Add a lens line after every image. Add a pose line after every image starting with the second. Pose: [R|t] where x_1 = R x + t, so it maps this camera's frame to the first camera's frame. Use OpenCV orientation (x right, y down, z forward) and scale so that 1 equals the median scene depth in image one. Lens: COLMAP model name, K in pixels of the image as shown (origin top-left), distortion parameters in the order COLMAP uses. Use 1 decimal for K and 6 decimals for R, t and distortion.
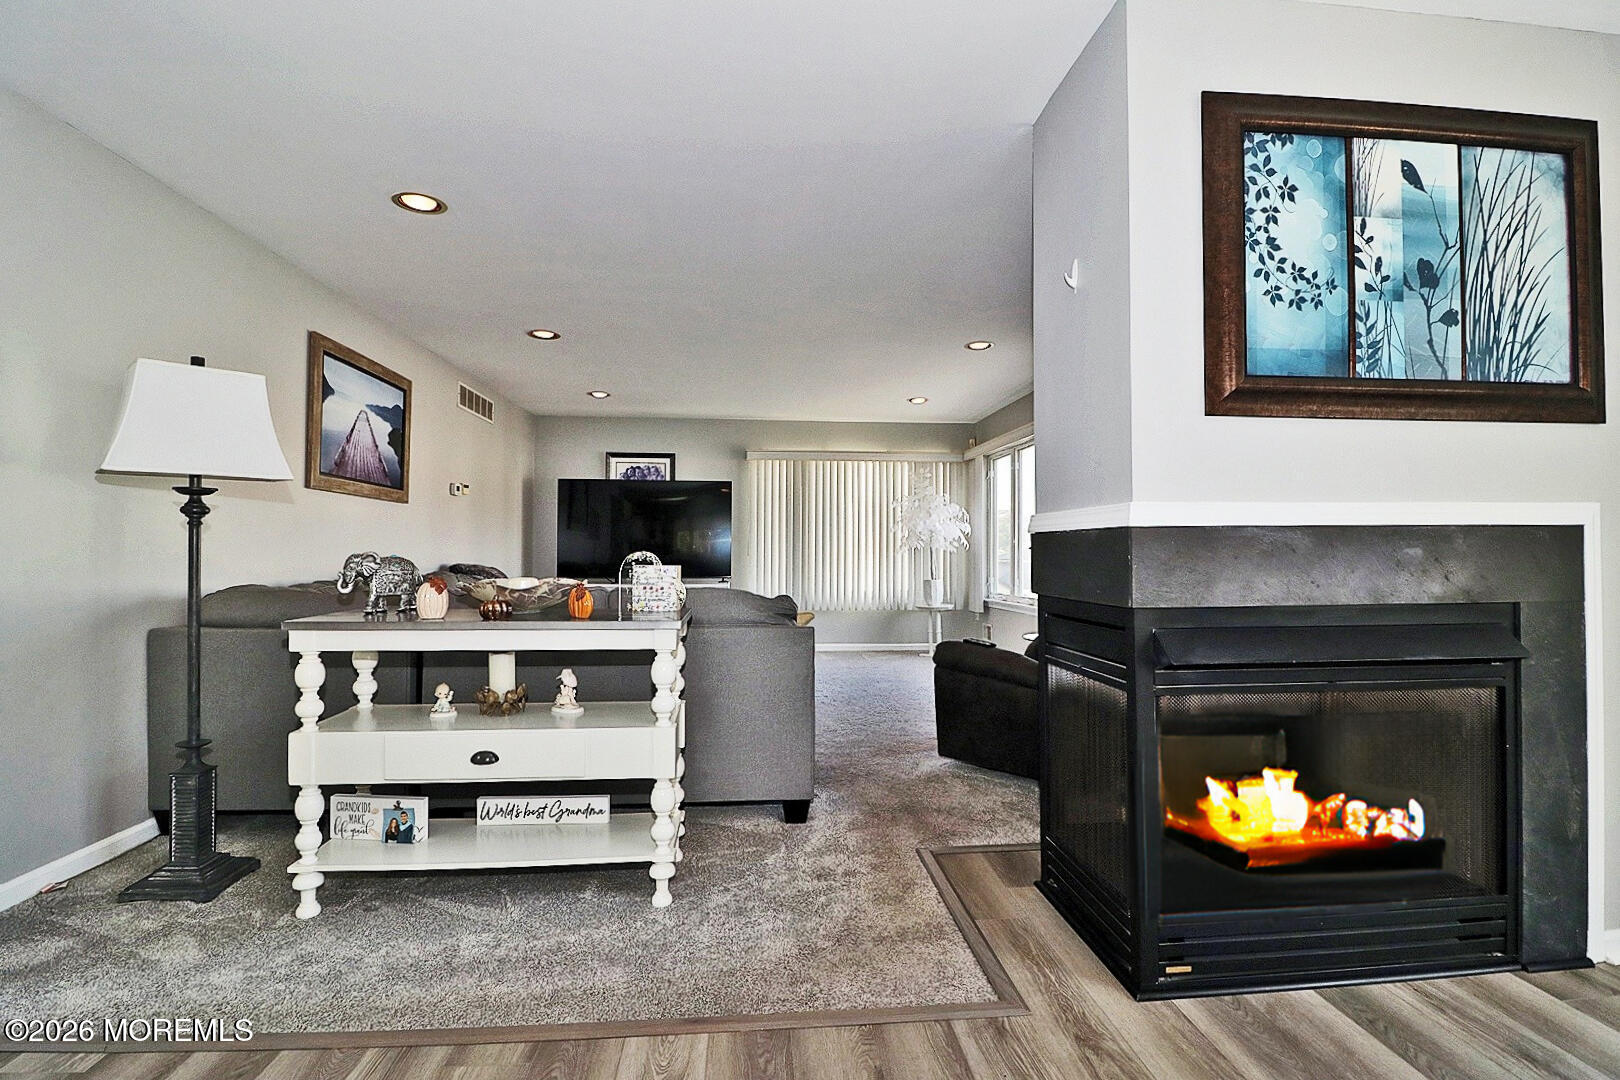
lens RADIAL K [[751.4, 0, 818.0], [0, 751.4, 540.1], [0, 0, 1]] dist [-0.000517, -0.014112]
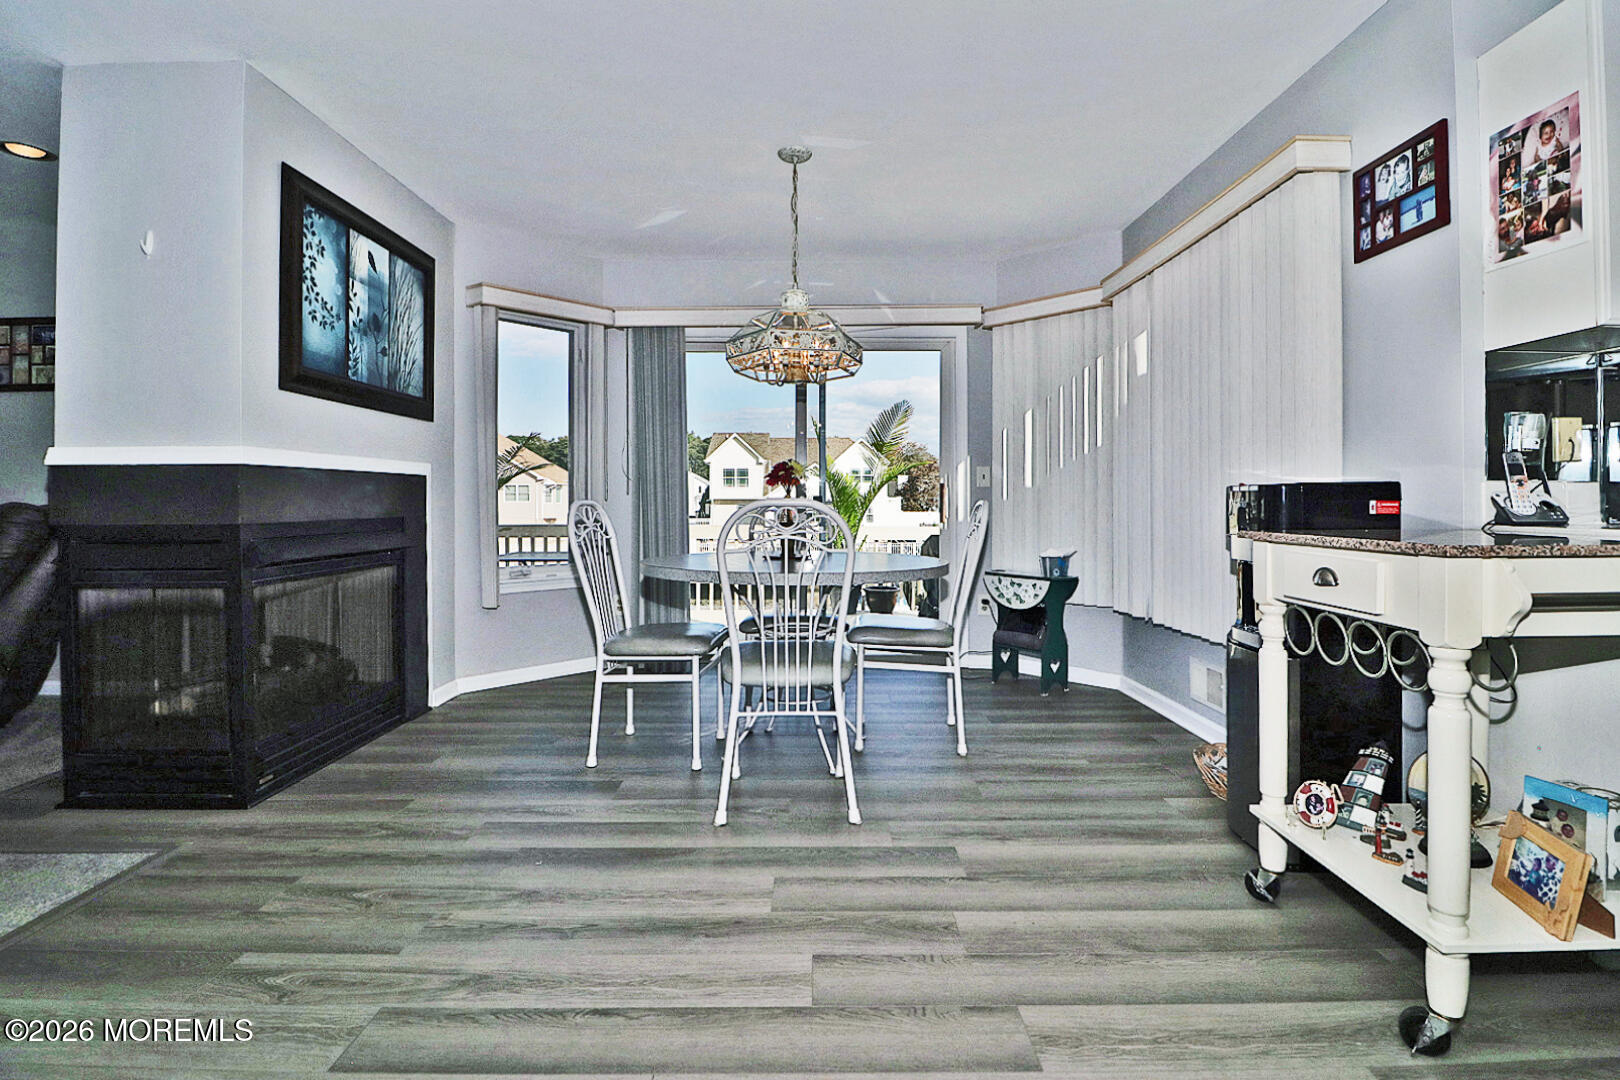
lens RADIAL K [[782.4, 0, 817.4], [0, 782.4, 500.7], [0, 0, 1]] dist [0.005263, -0.016609]
pose [[0.074938, 0.003064, 0.997183, -0.877525], [-0.014265, 0.999896, -0.002000, 0.034554], [-0.997086, -0.014075, 0.074974, -0.136393]]
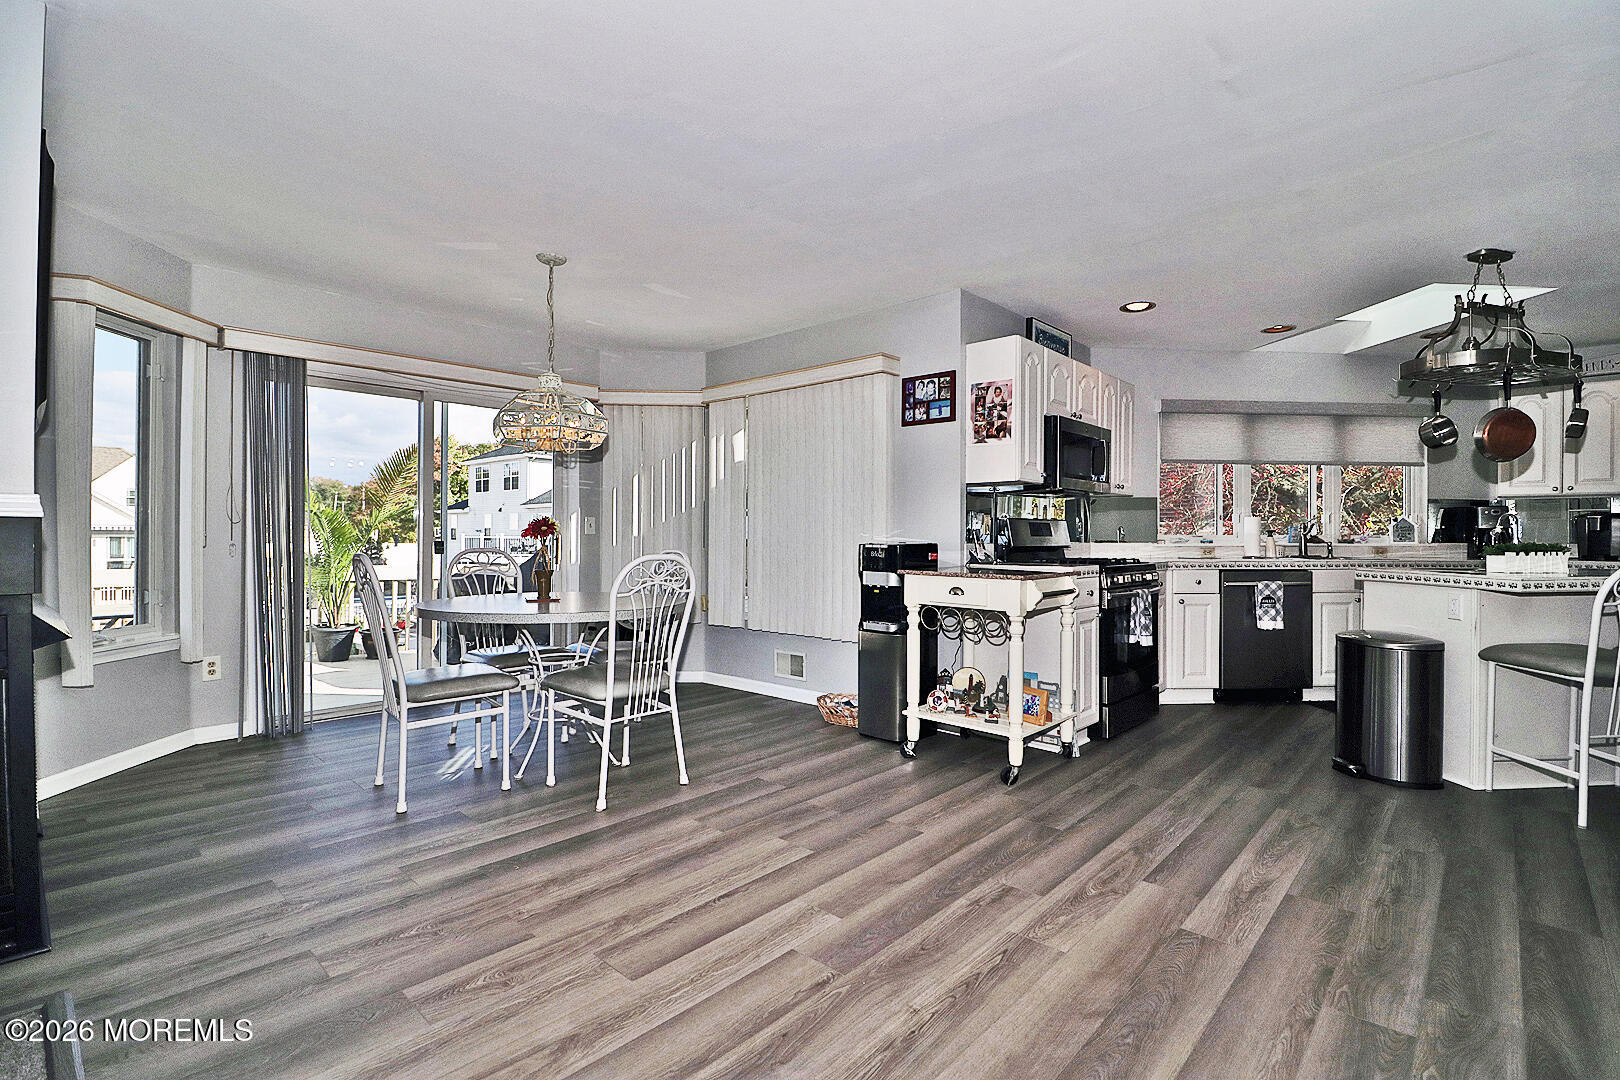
lens RADIAL K [[742.9, 0, 814.8], [0, 742.9, 538.6], [0, 0, 1]] dist [-0.000388, -0.013714]
pose [[-0.679744, -0.004803, 0.733433, -1.052328], [-0.015888, 0.999840, -0.008177, 0.002142], [-0.733277, -0.017211, -0.679712, 0.861901]]
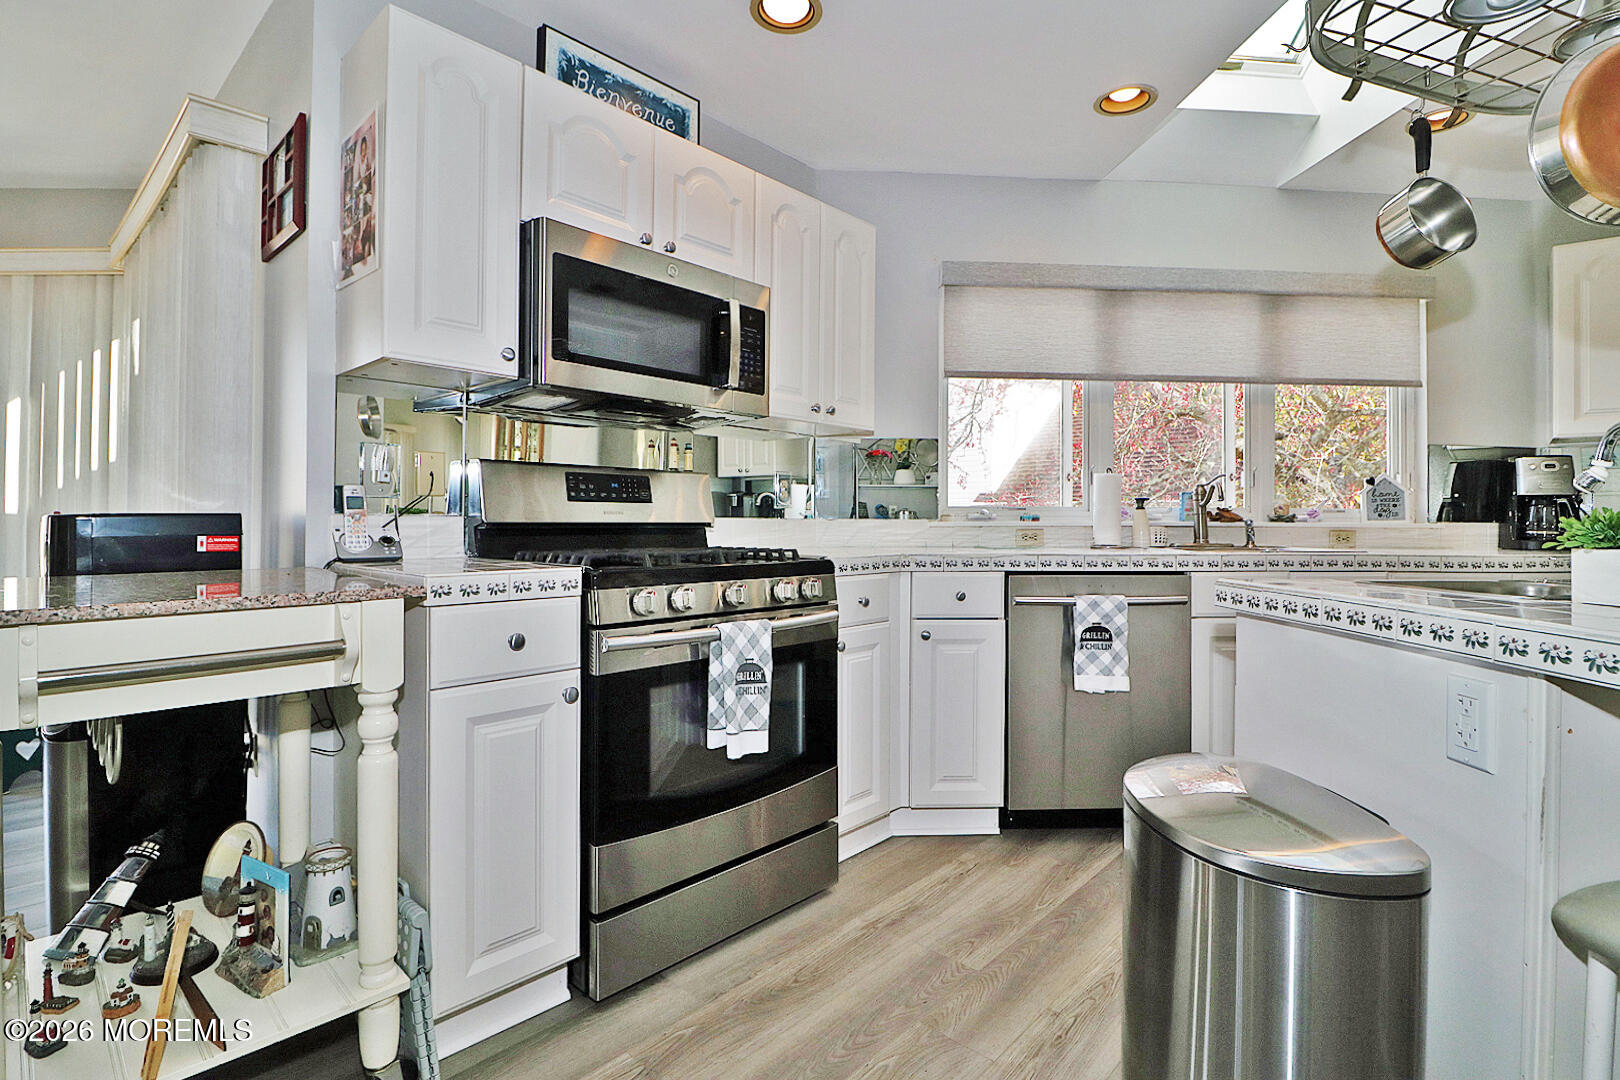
lens RADIAL K [[775.4, 0, 810.9], [0, 775.4, 516.3], [0, 0, 1]] dist [-0.000597, -0.013544]
pose [[-0.679708, -0.001286, 0.733482, -0.882507], [-0.019078, 0.999691, -0.015926, -0.001862], [-0.733235, -0.024819, -0.679522, -0.754599]]
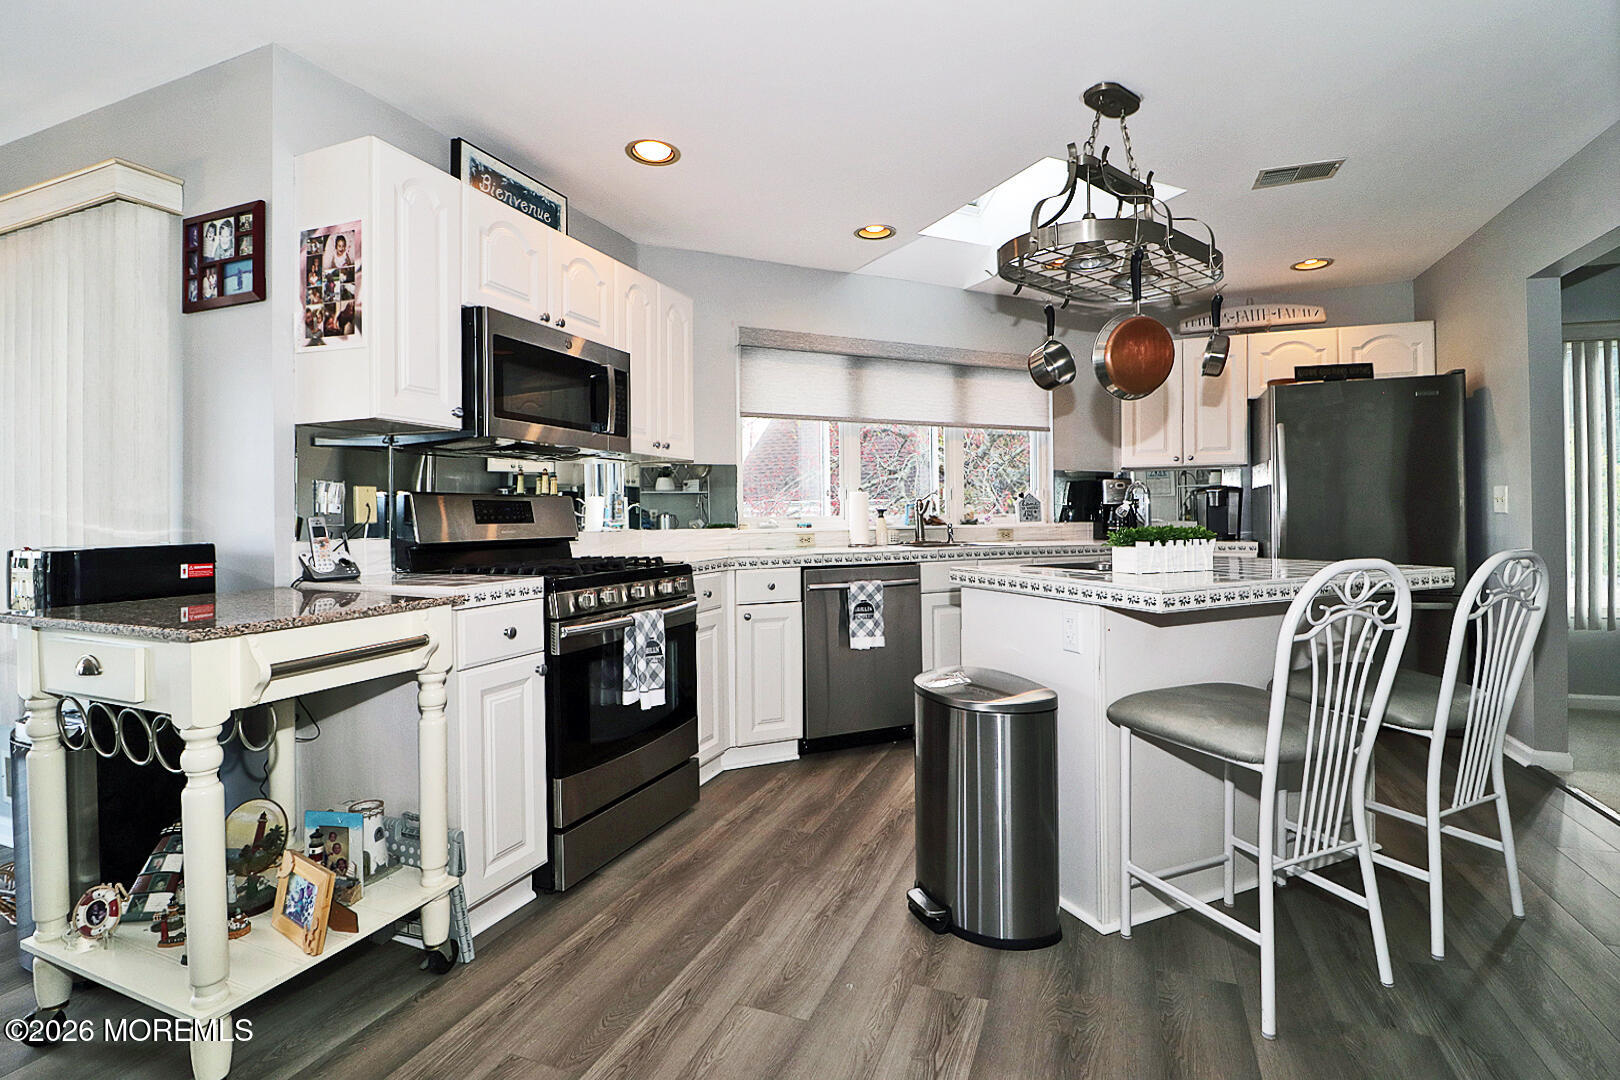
lens RADIAL K [[768.0, 0, 813.2], [0, 768.0, 515.7], [0, 0, 1]] dist [0.001319, -0.018115]
pose [[-0.898853, 0.009042, 0.438157, -0.956774], [0.002550, 0.999878, -0.015402, -0.028451], [-0.438243, -0.012727, -0.898766, -0.273478]]
